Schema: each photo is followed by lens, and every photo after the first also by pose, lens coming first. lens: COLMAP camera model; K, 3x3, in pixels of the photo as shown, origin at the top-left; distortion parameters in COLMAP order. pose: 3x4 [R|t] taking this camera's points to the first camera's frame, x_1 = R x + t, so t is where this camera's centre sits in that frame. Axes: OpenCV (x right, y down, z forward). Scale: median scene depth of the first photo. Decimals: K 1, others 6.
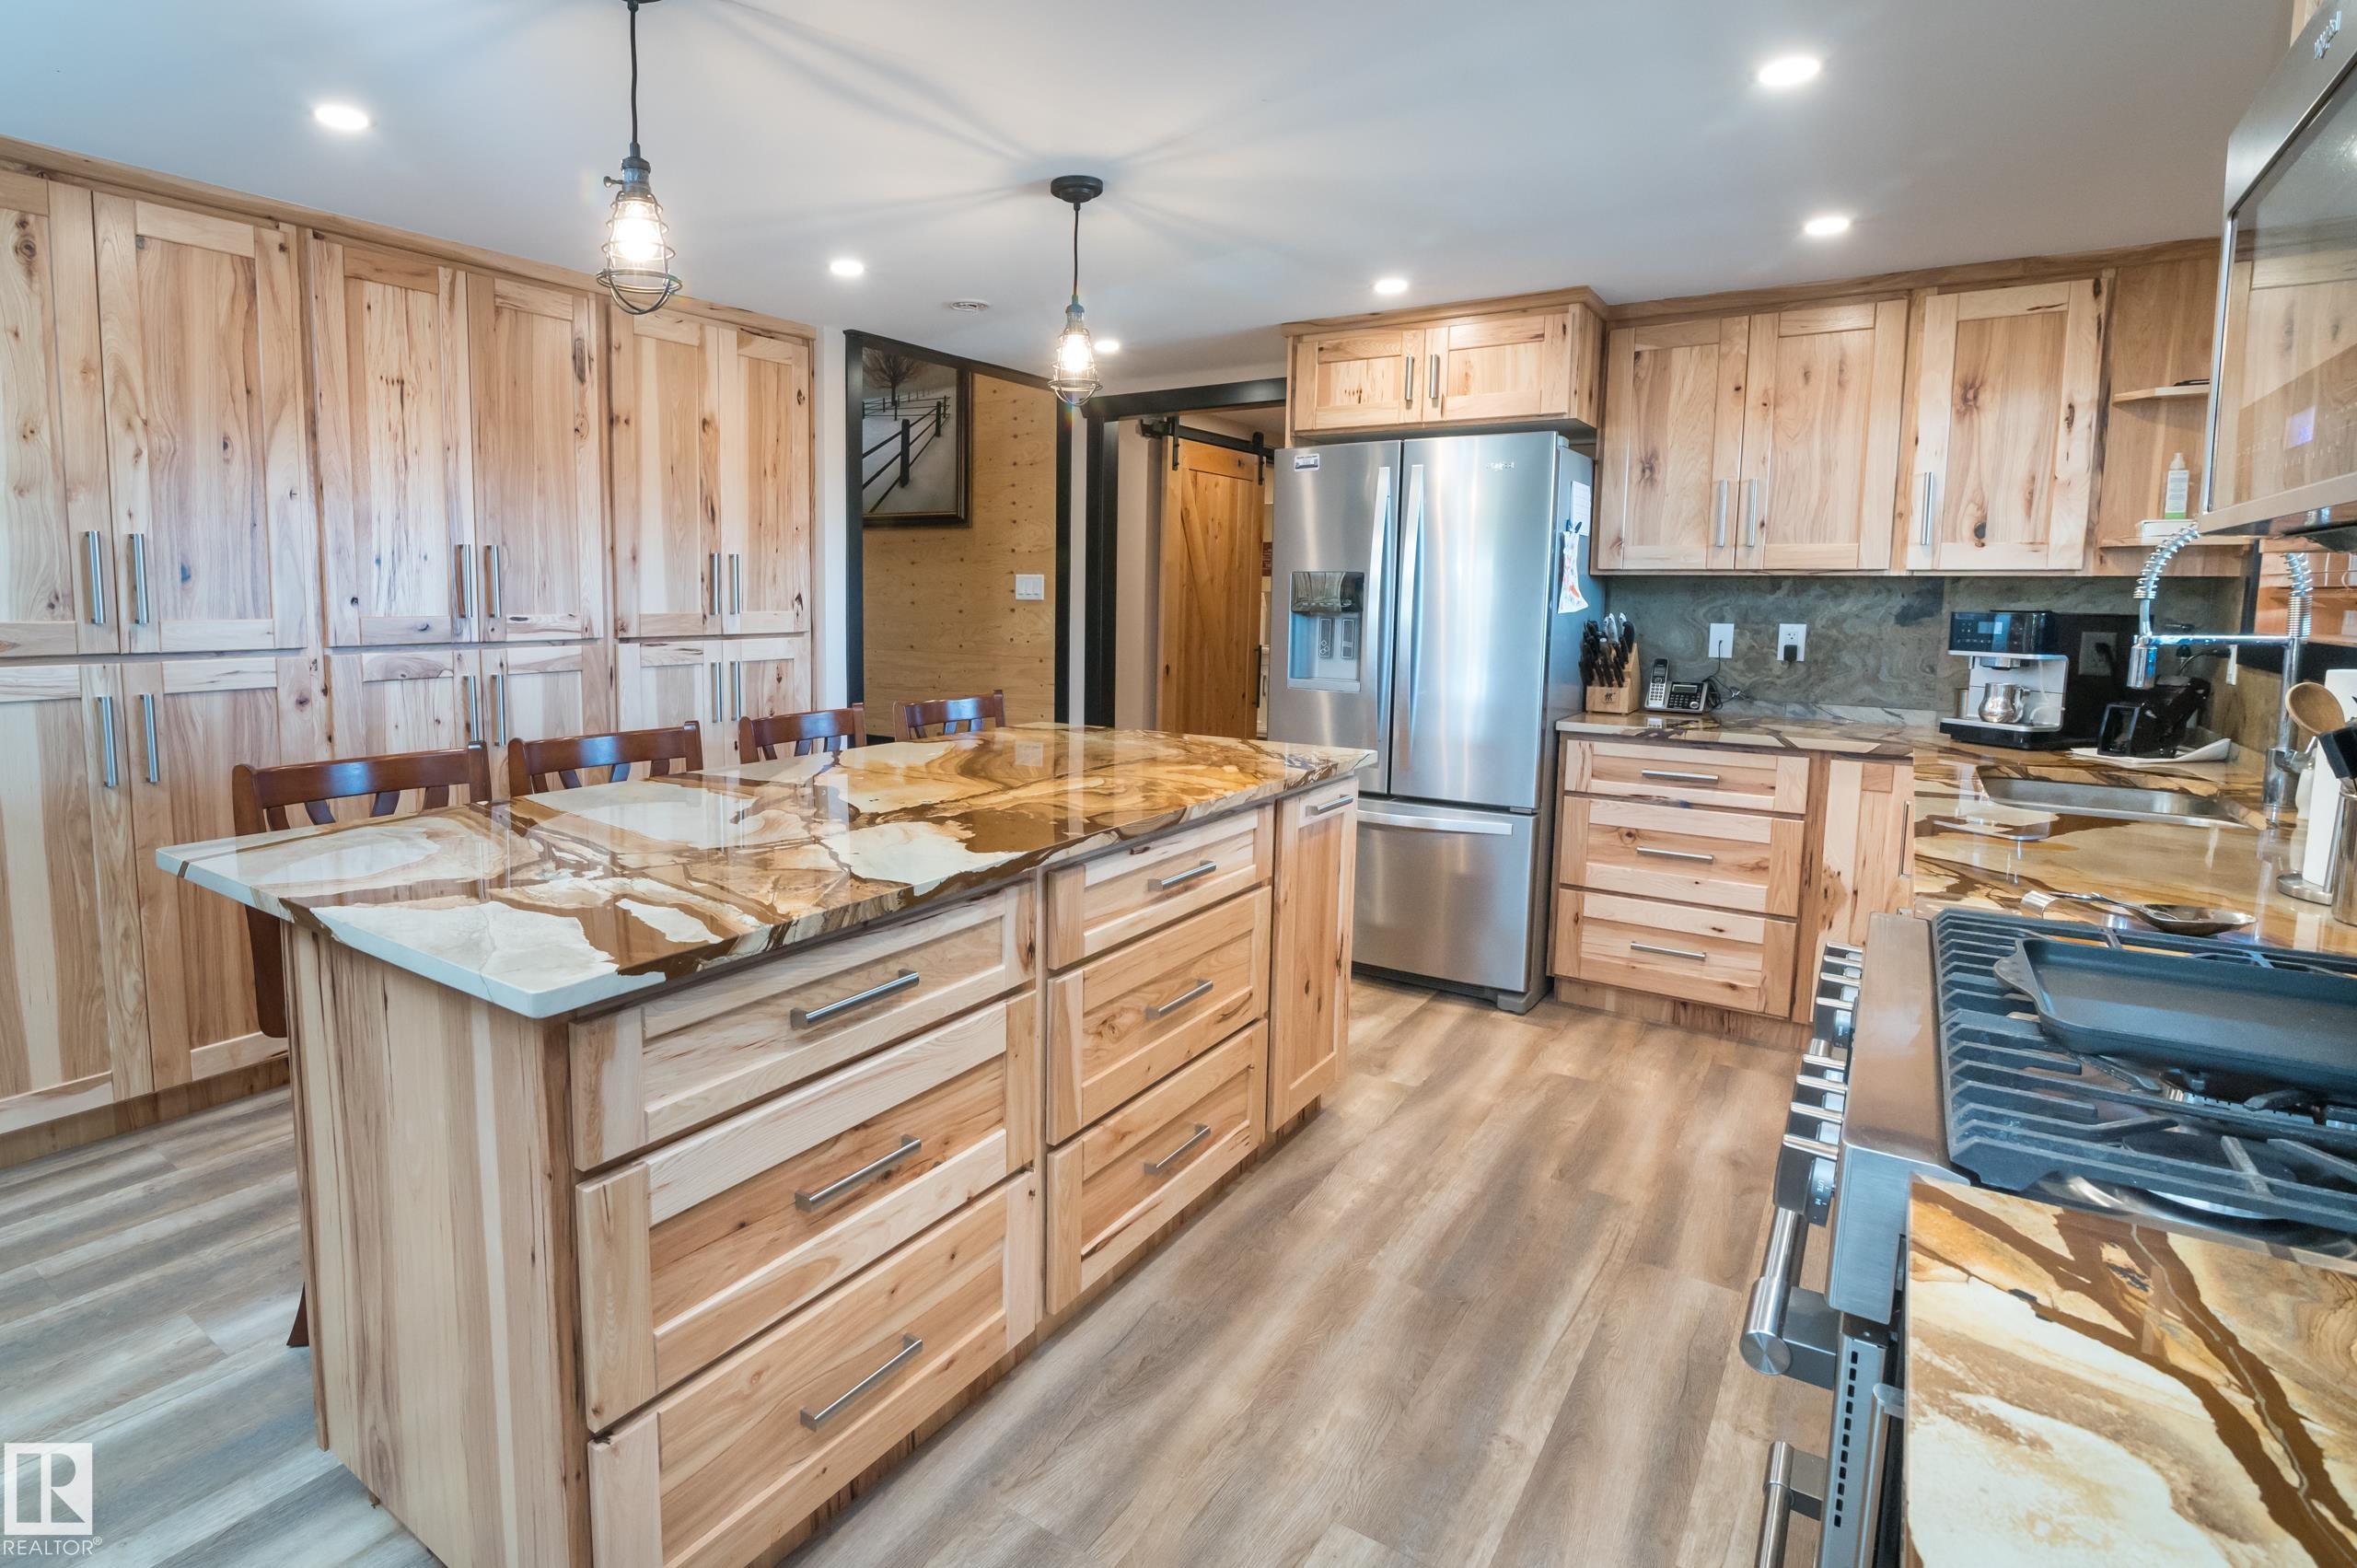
lens RADIAL K [[1160.8, 0, 1131.8], [0, 1160.8, 699.6], [0, 0, 1]] dist [-0.014481, -0.001543]
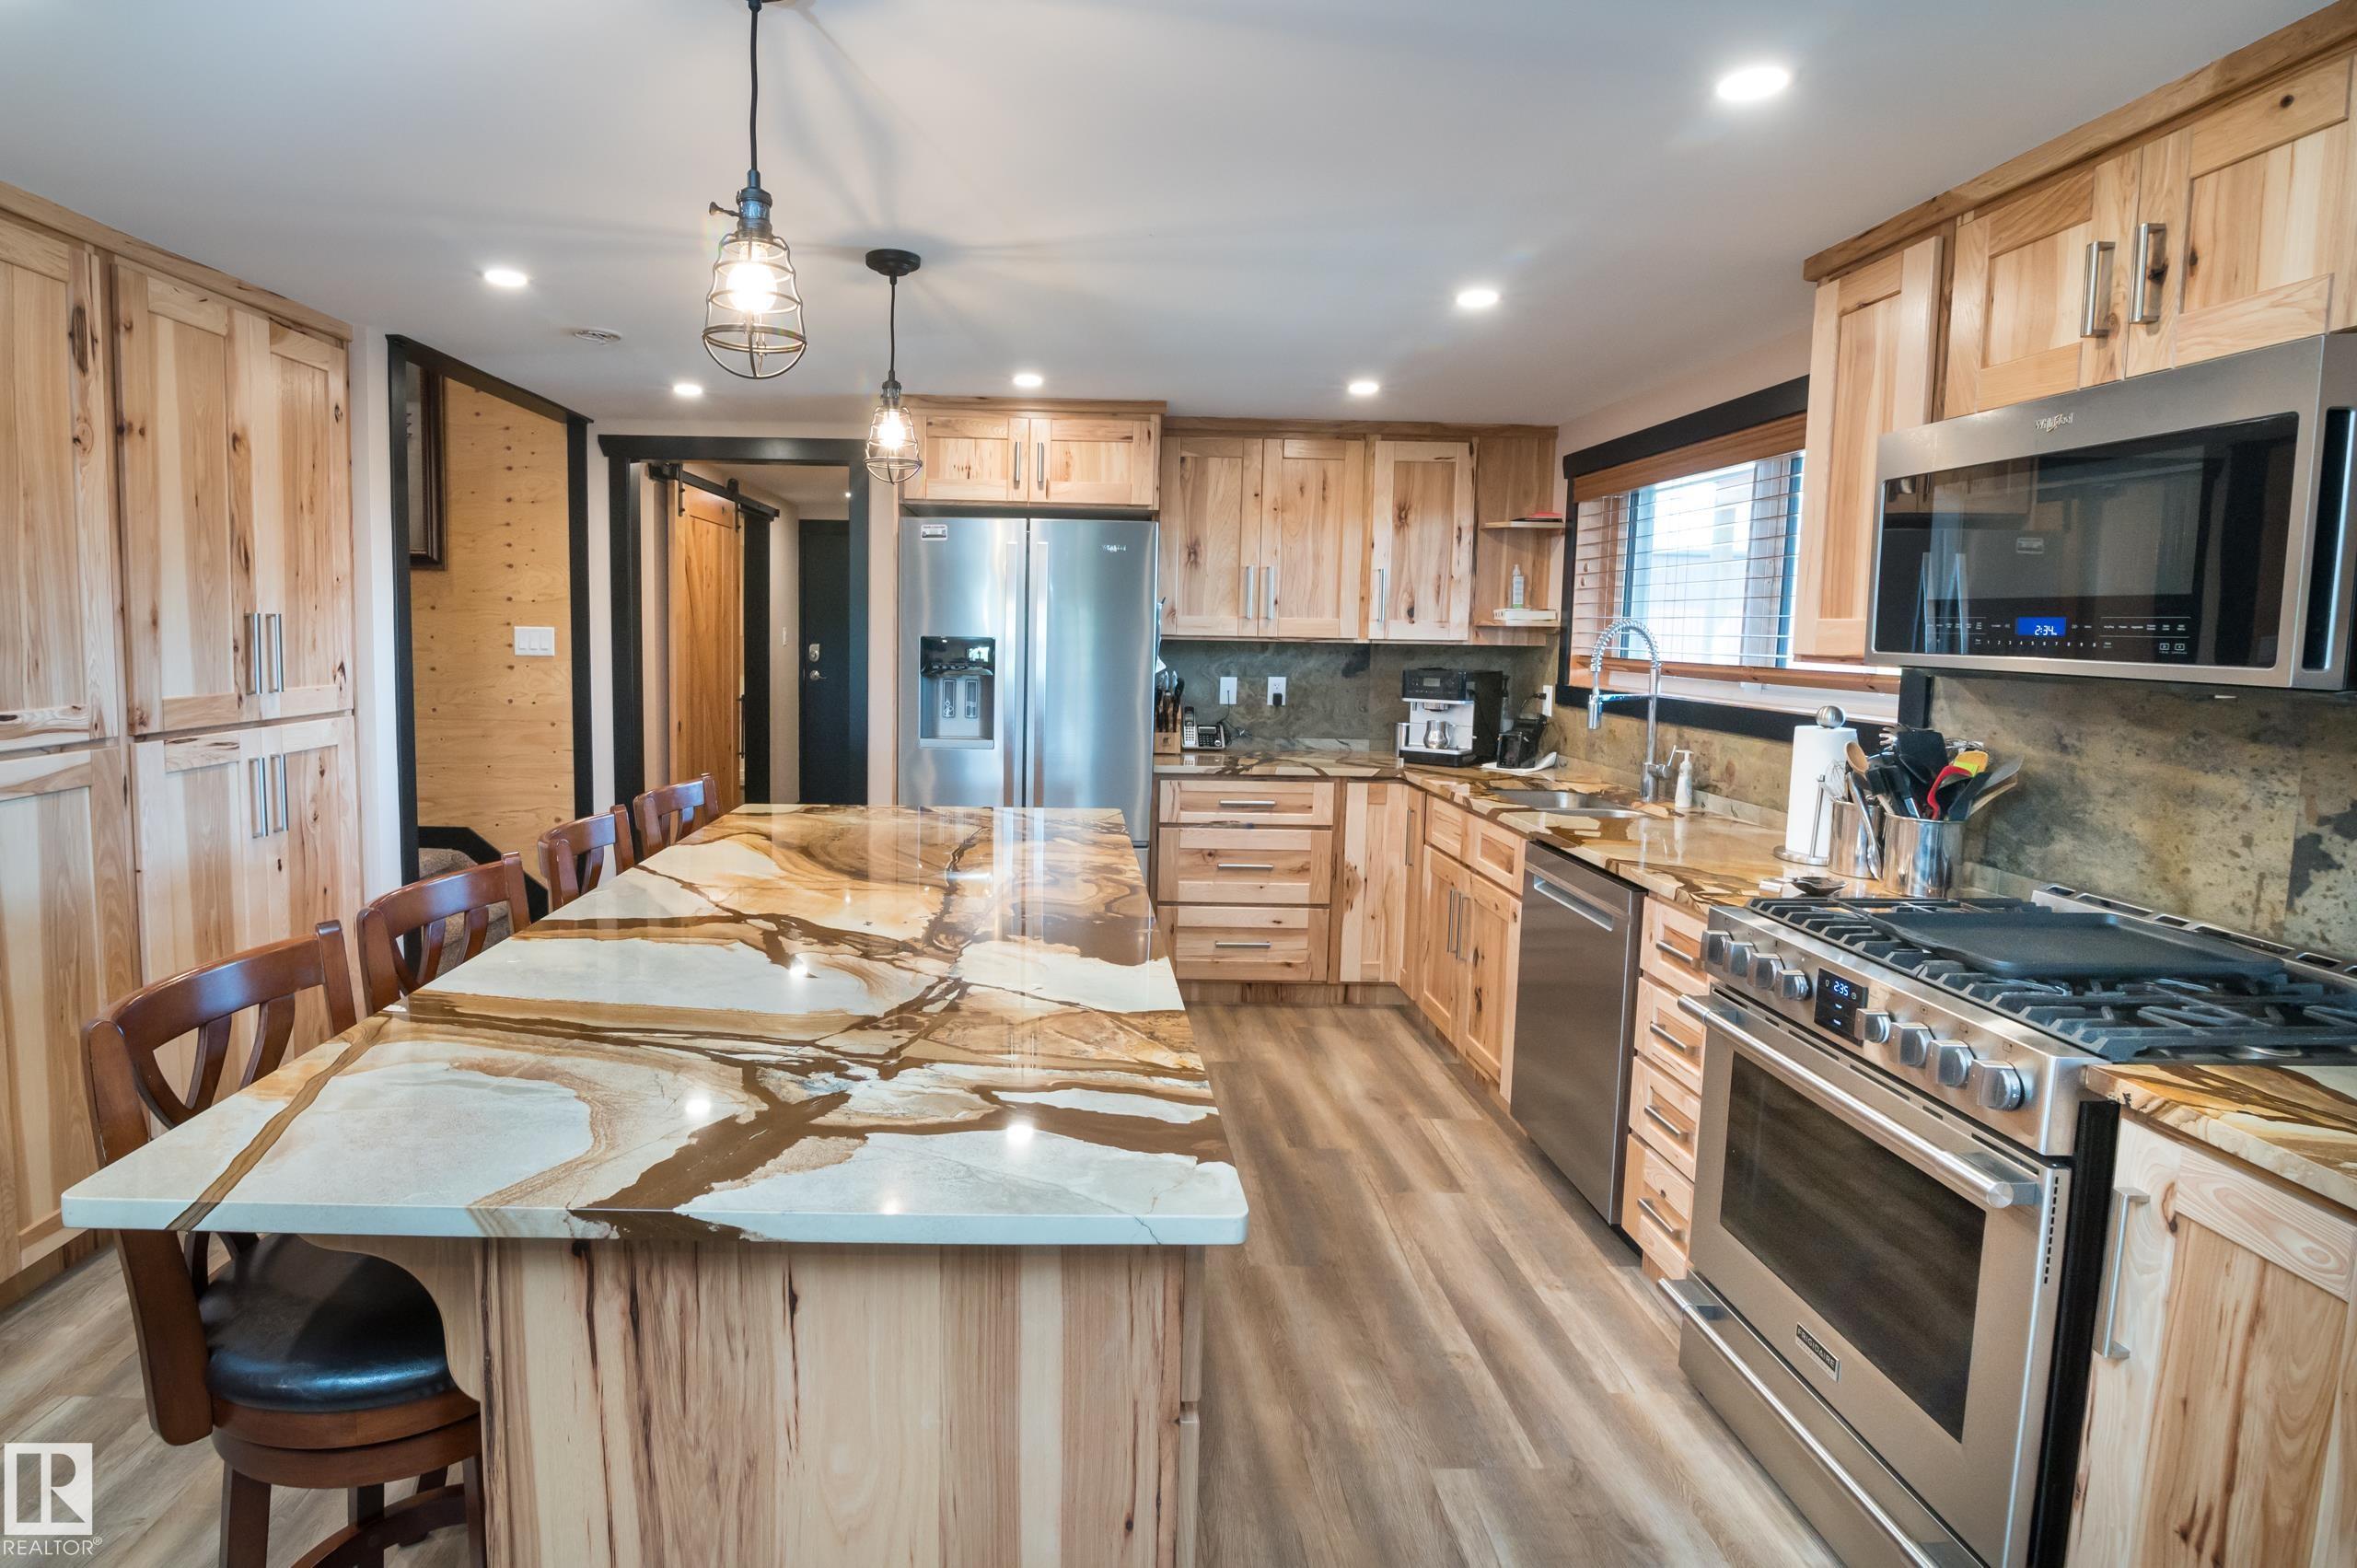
lens RADIAL K [[1100.3, 0, 1117.2], [0, 1100.3, 711.2], [0, 0, 1]] dist [-0.018349, 0.003243]
pose [[0.817595, -0.036119, 0.574660, -0.317238], [0.042529, 0.999093, 0.002287, -0.041901], [-0.574221, 0.022571, 0.818389, 0.104947]]
